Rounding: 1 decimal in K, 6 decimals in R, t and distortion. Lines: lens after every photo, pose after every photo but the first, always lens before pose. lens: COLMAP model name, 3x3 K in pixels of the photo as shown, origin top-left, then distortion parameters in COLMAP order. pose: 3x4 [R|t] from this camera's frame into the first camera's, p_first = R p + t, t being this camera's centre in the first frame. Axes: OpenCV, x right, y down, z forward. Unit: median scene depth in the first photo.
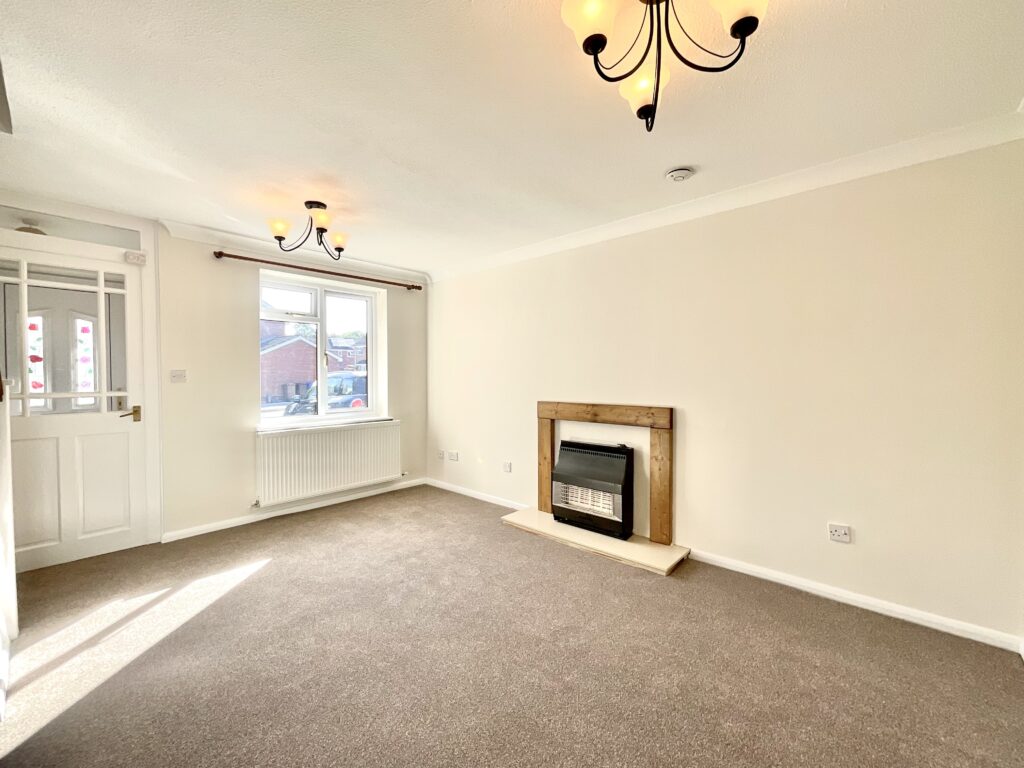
lens RADIAL K [[415.6, 0, 514.3], [0, 415.6, 382.9], [0, 0, 1]] dist [0.000351, 0.000274]
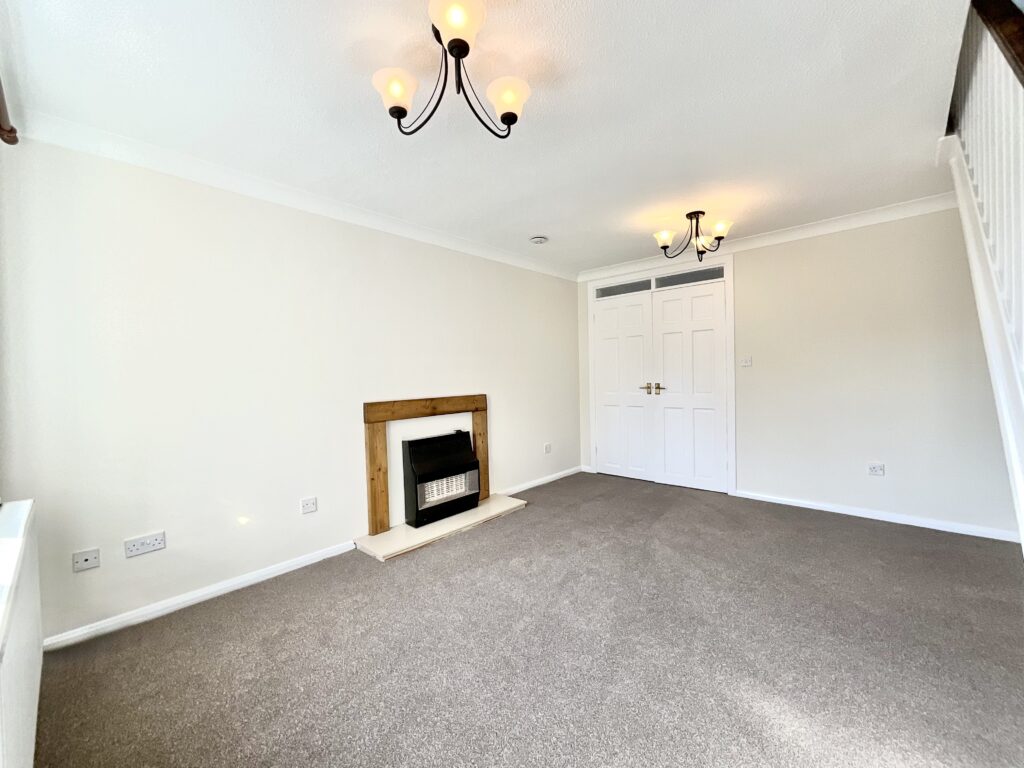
lens RADIAL K [[415.6, 0, 514.3], [0, 415.6, 382.9], [0, 0, 1]] dist [0.000351, 0.000274]
pose [[0.010135, -0.022088, 0.999705, -0.843964], [0.042677, 0.998855, 0.021636, -0.001098], [-0.999038, 0.042445, 0.011066, 0.784303]]
